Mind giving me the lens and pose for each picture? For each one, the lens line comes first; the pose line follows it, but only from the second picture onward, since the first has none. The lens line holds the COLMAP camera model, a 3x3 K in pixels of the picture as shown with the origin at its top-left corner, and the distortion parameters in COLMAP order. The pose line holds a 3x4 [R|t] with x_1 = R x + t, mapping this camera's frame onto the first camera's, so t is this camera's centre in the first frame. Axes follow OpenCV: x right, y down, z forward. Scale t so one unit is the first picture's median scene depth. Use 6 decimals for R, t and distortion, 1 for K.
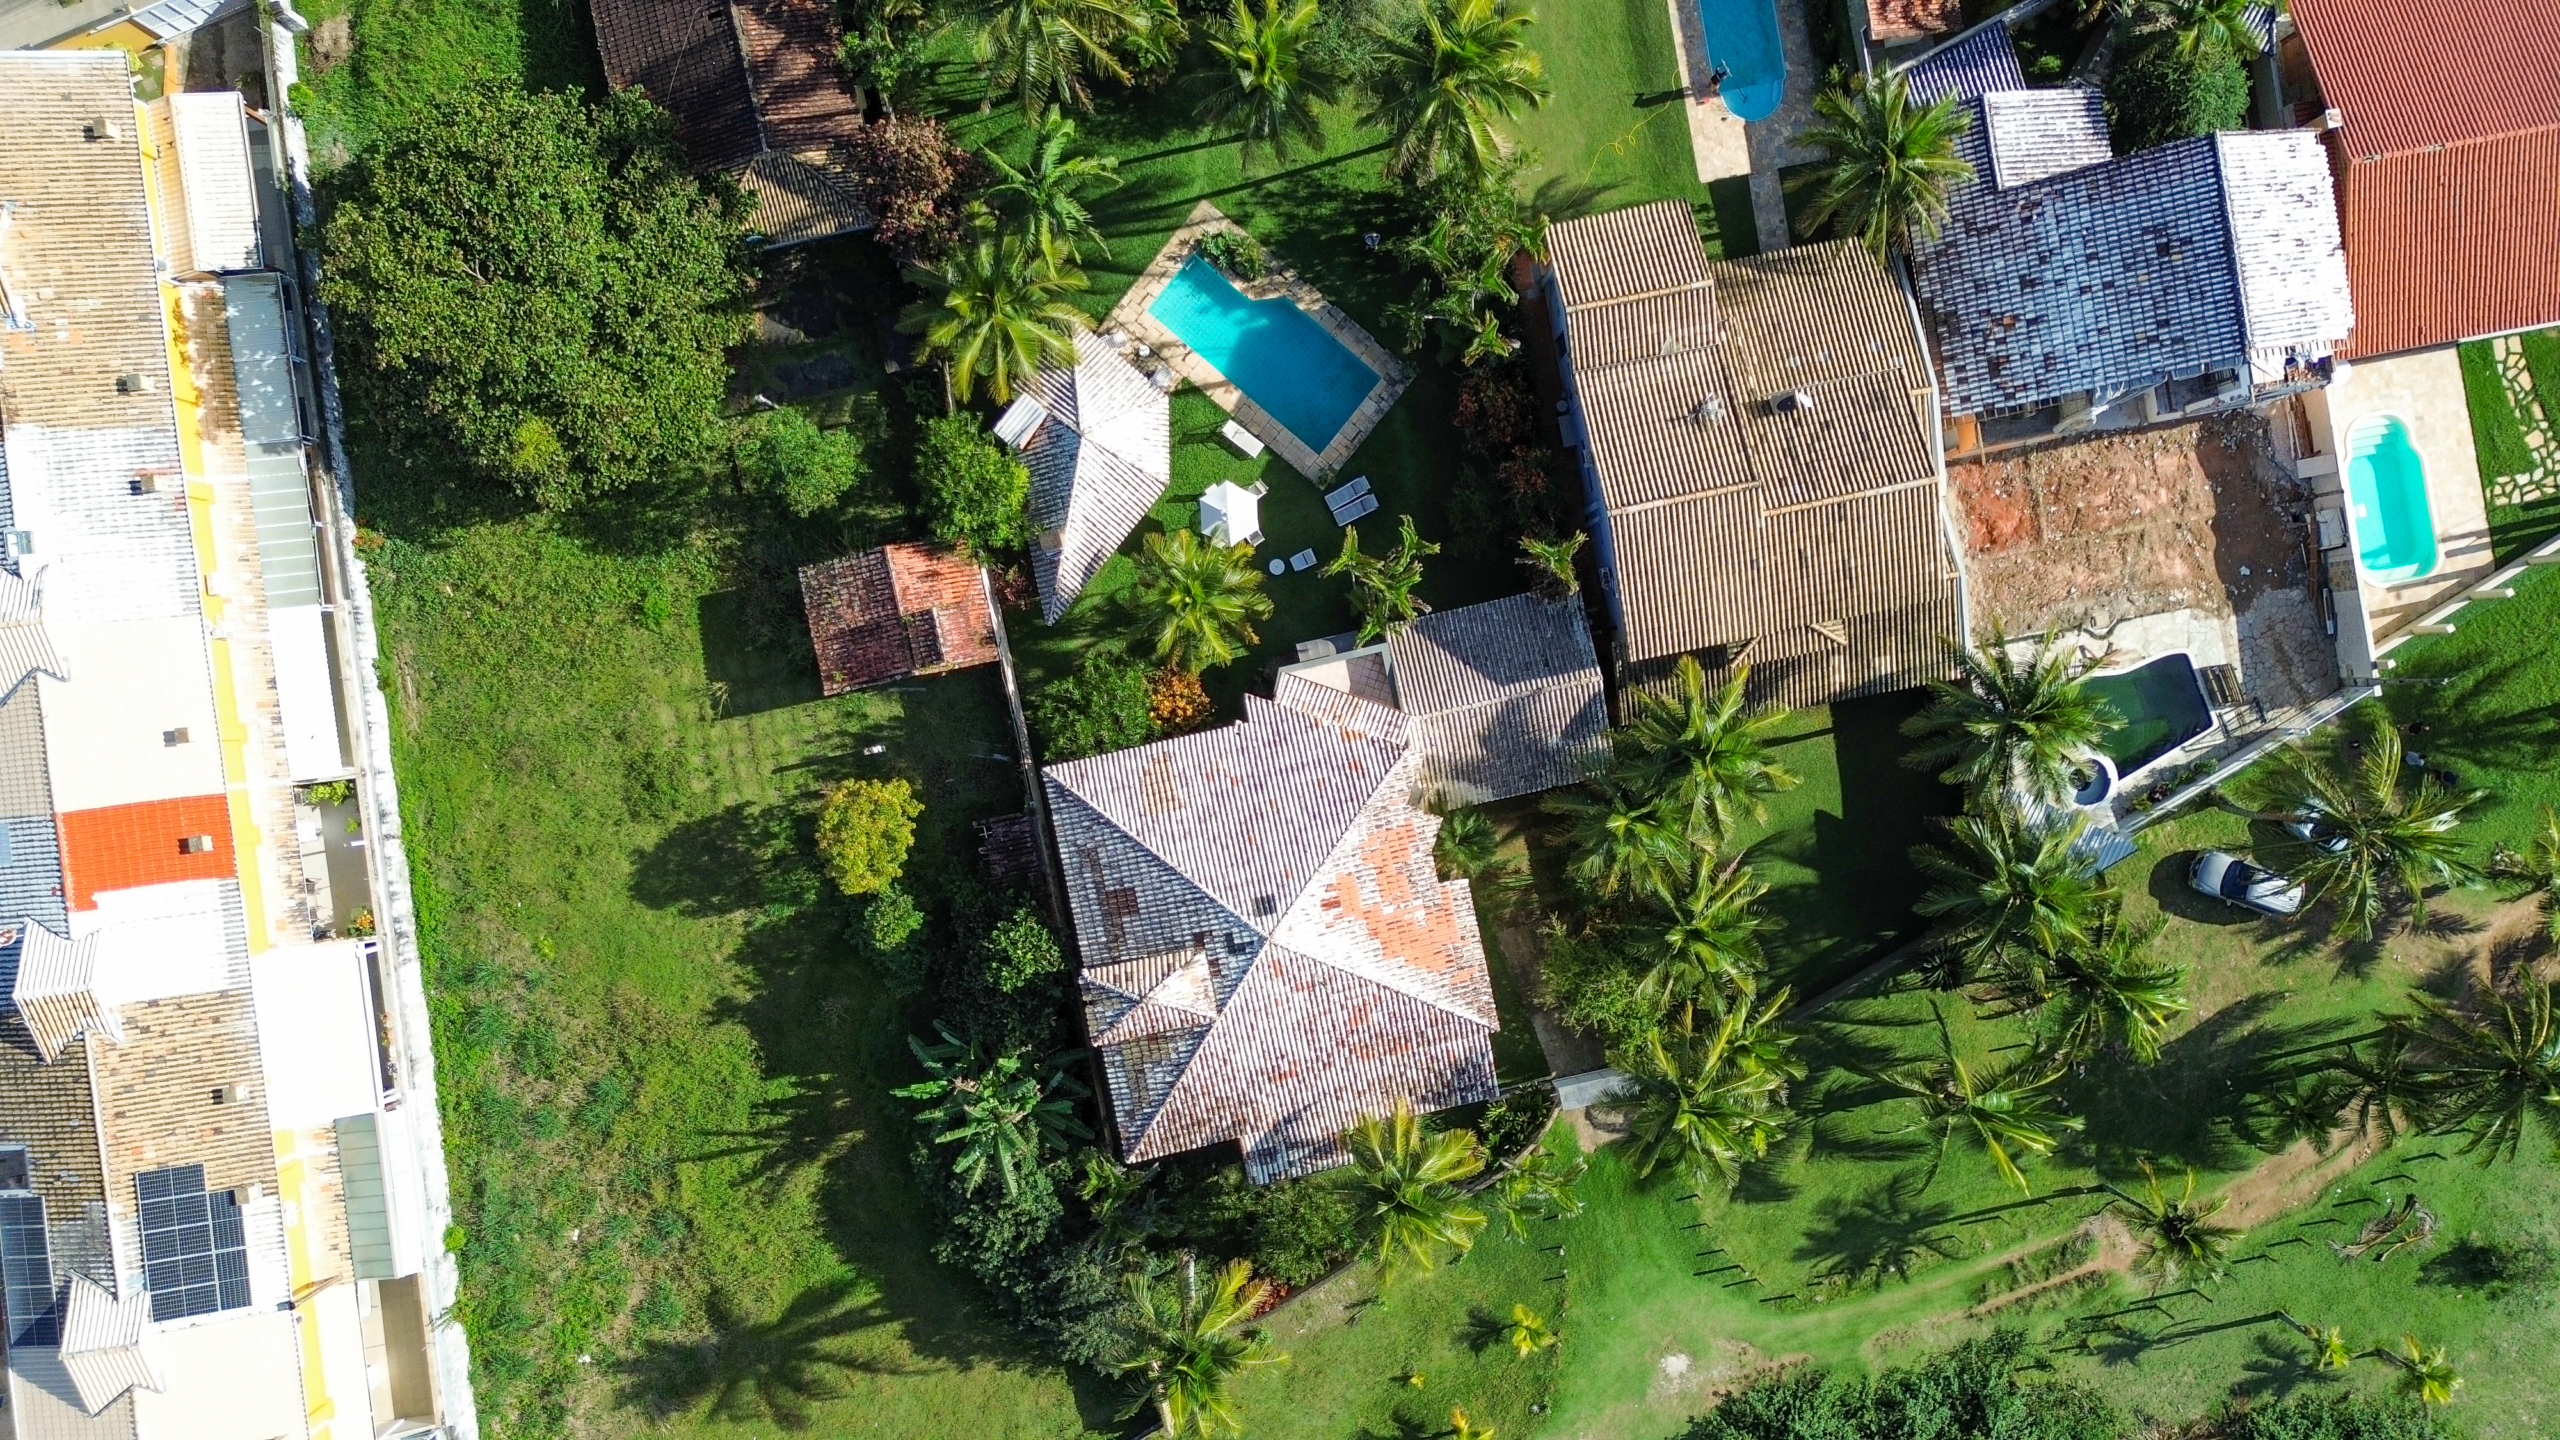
lens RADIAL K [[1803.3, 0, 1272.1], [0, 1803.3, 726.3], [0, 0, 1]] dist [0.071630, -0.068369]
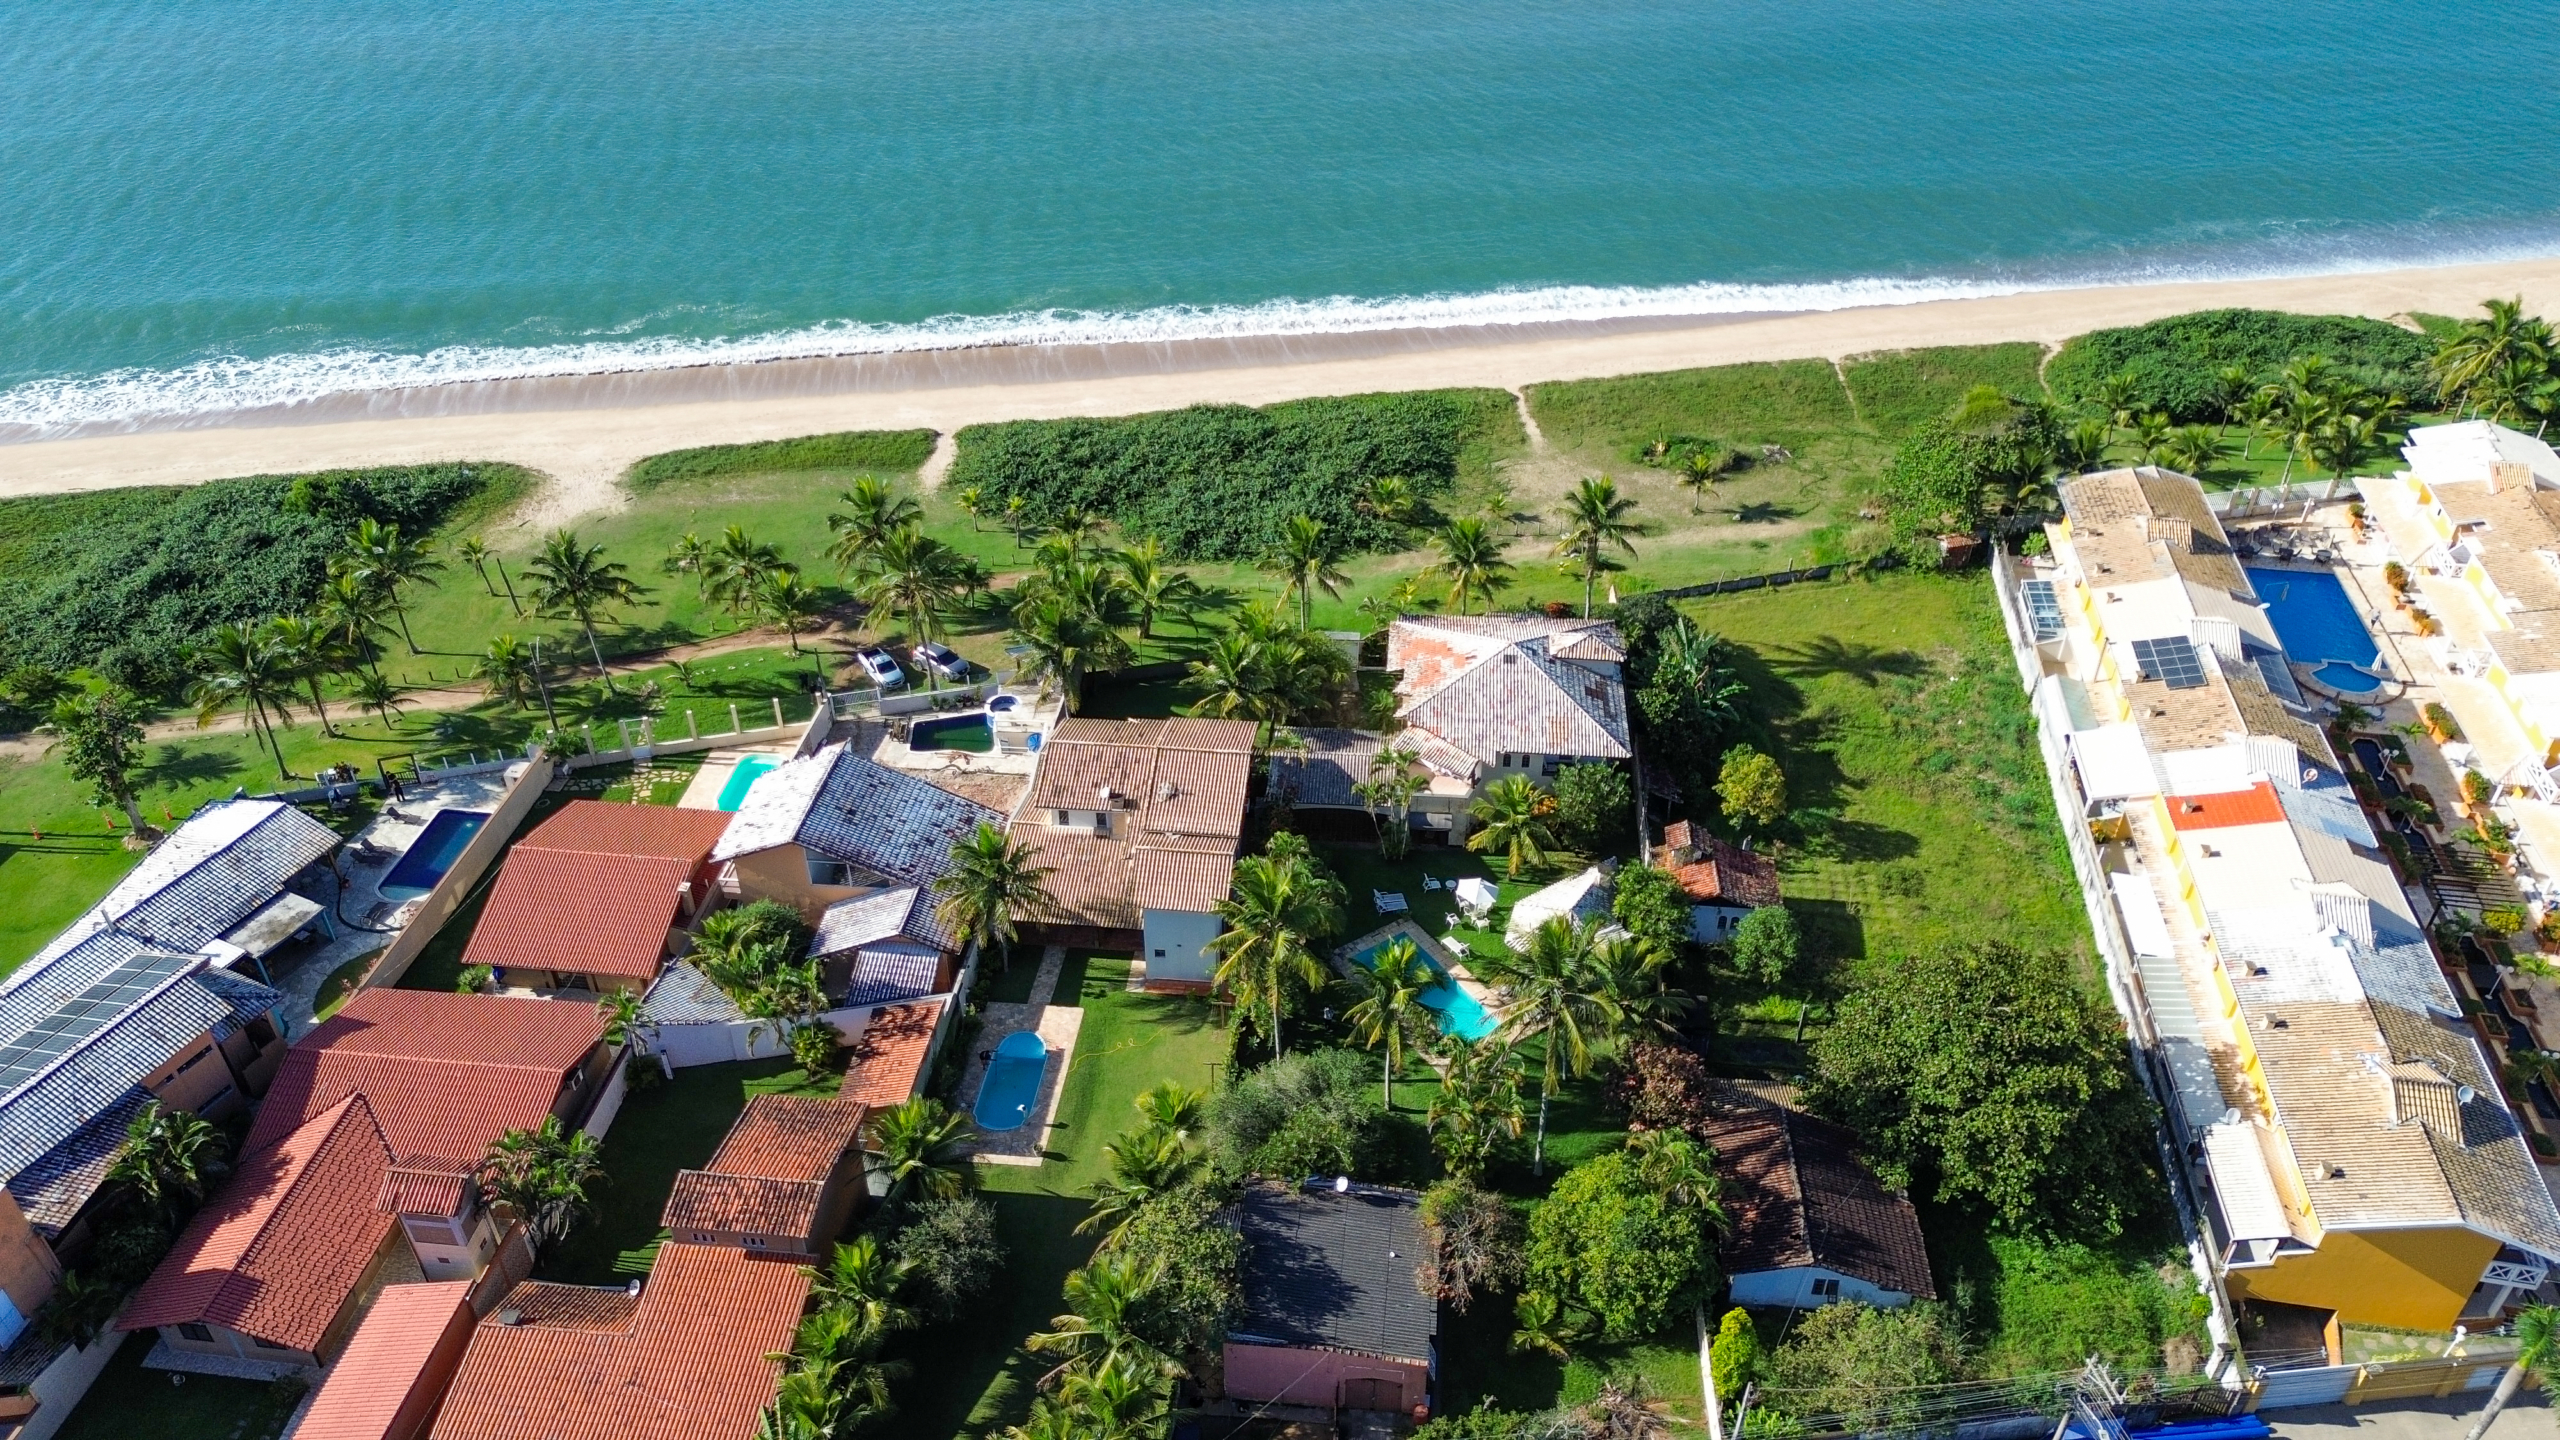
lens RADIAL K [[1803.3, 0, 1280.0], [0, 1803.3, 712.6], [0, 0, 1]] dist [0.071630, -0.068369]
pose [[-0.957247, -0.173582, 0.231402, -0.183672], [0.289267, -0.570464, 0.768697, -1.202790], [-0.001425, 0.802770, 0.596287, 0.023008]]
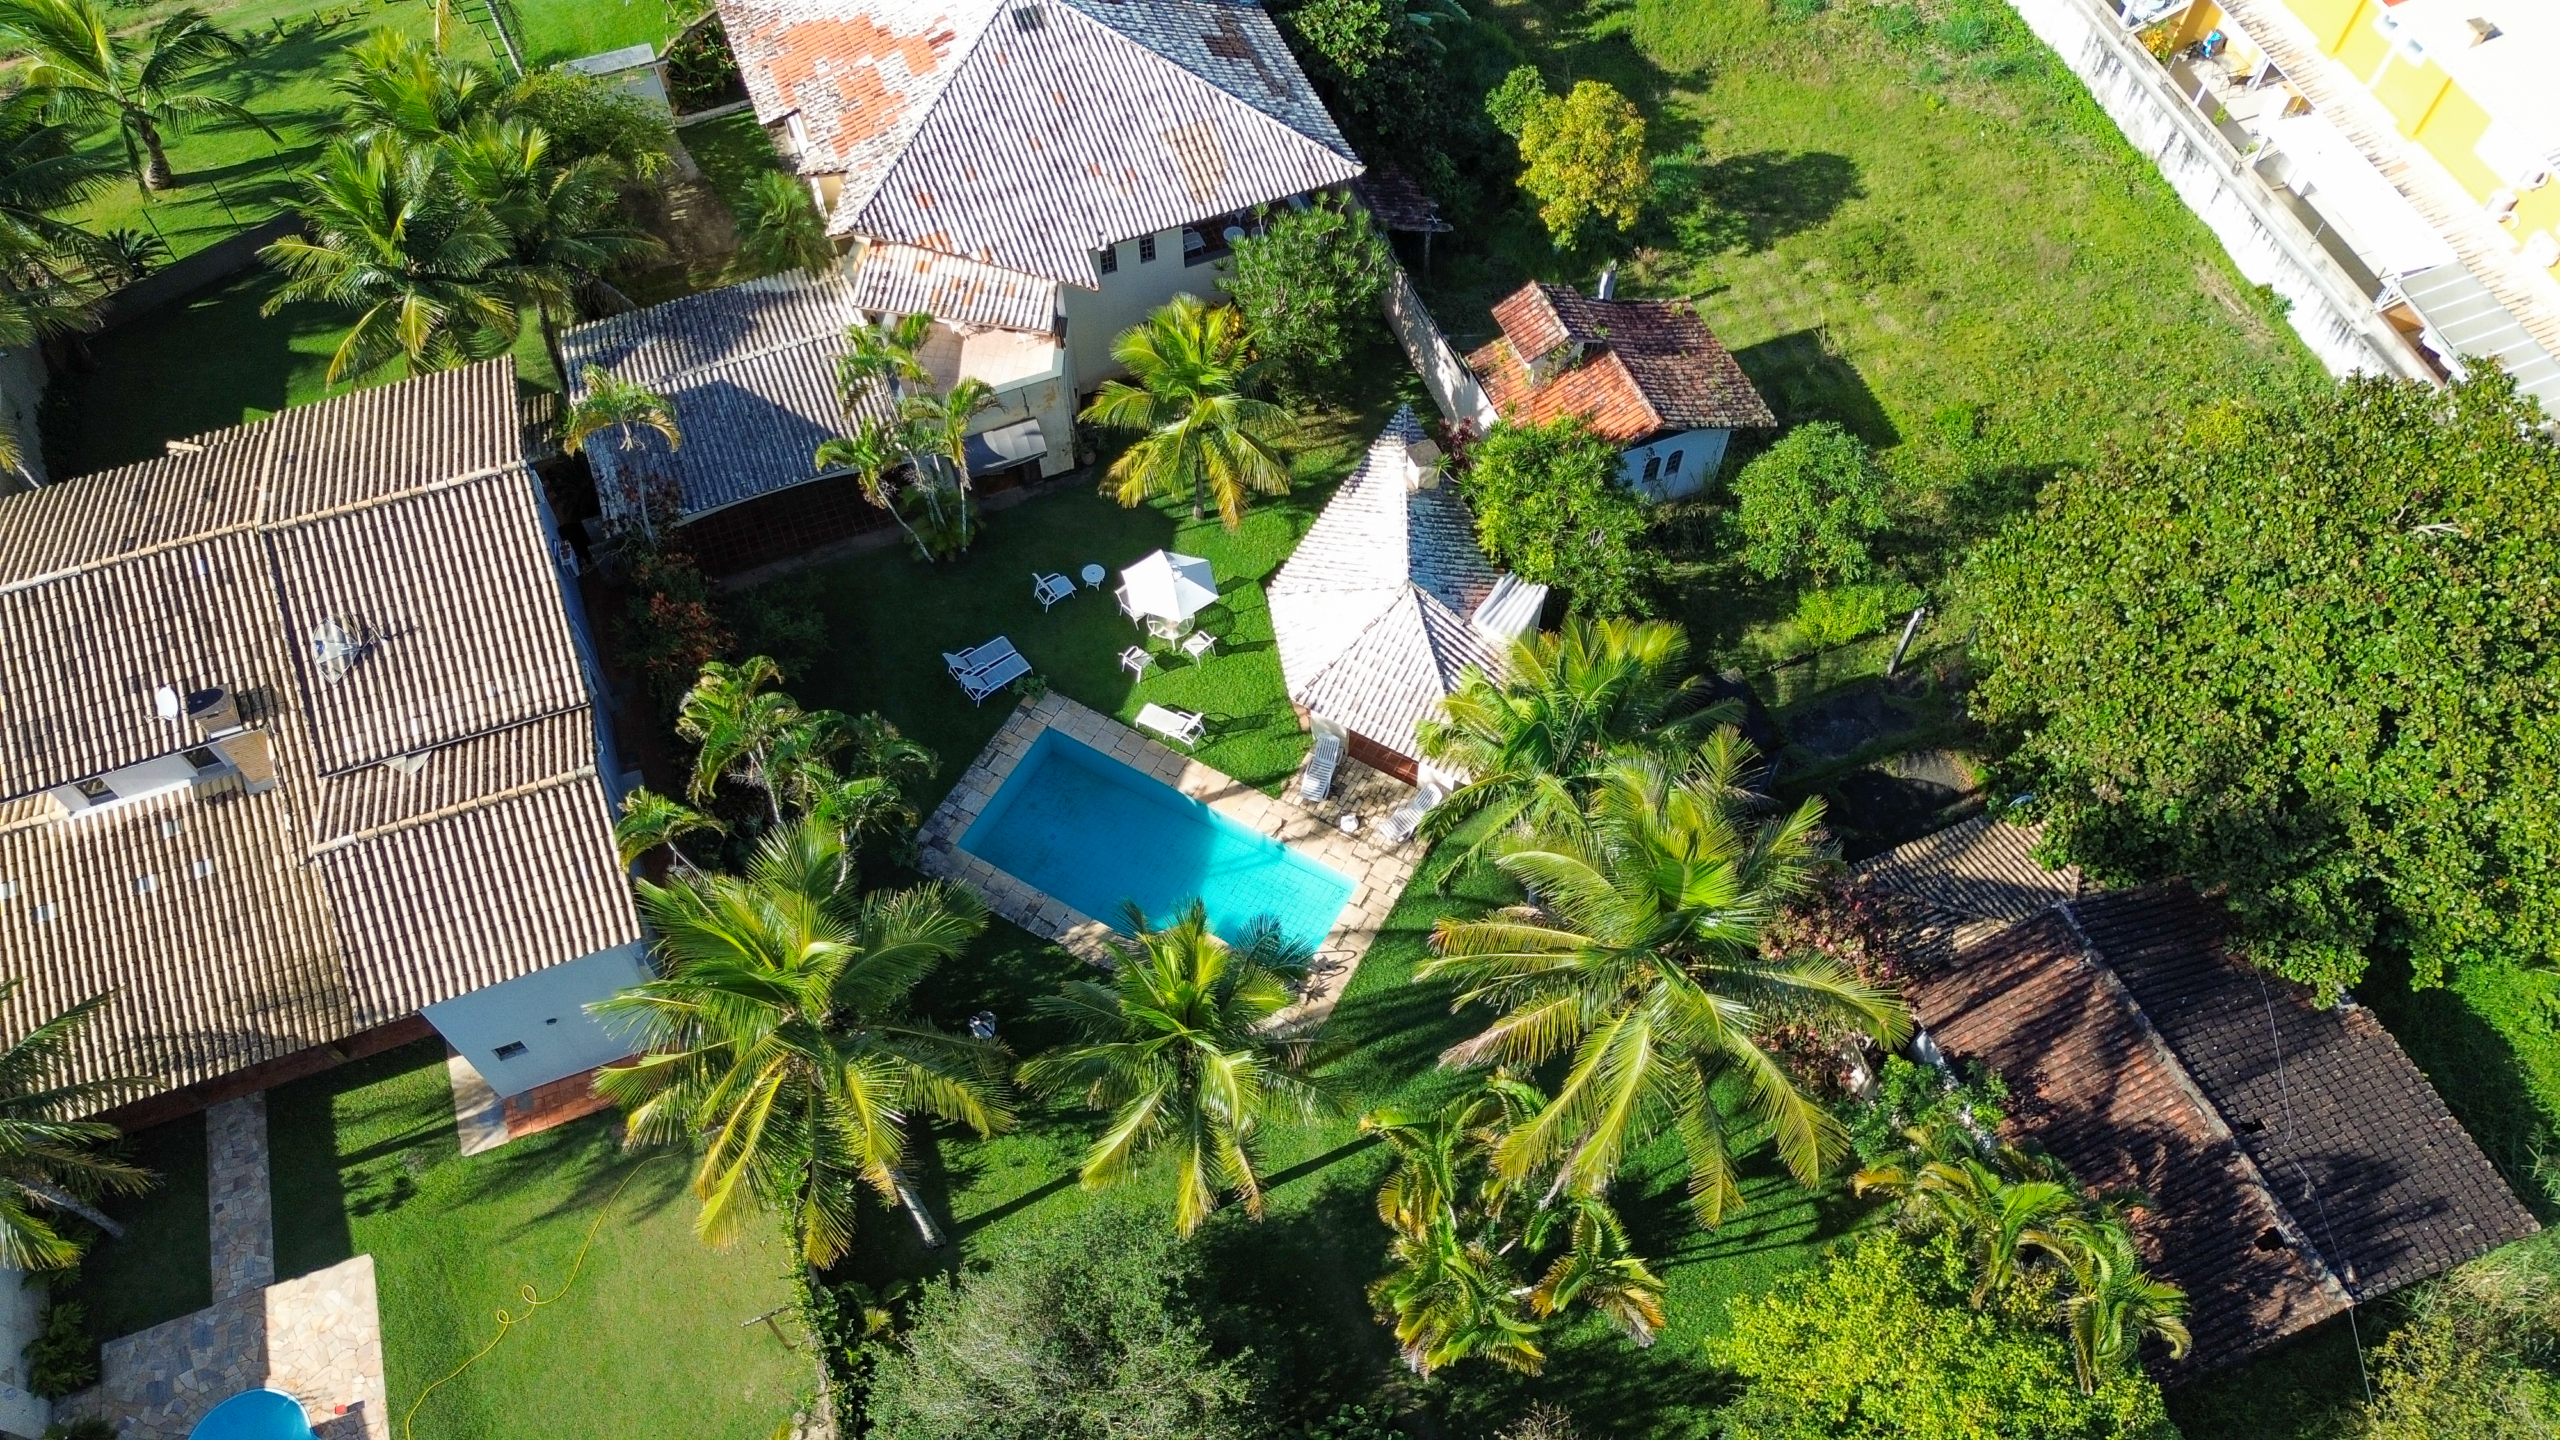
lens RADIAL K [[1803.3, 0, 1282.5], [0, 1803.3, 717.9], [0, 0, 1]] dist [0.071630, -0.068369]
pose [[-0.985168, 0.137199, -0.103060, 0.009098], [-0.171119, -0.830226, 0.530512, -0.512654], [-0.012777, 0.540279, 0.841389, 0.483730]]
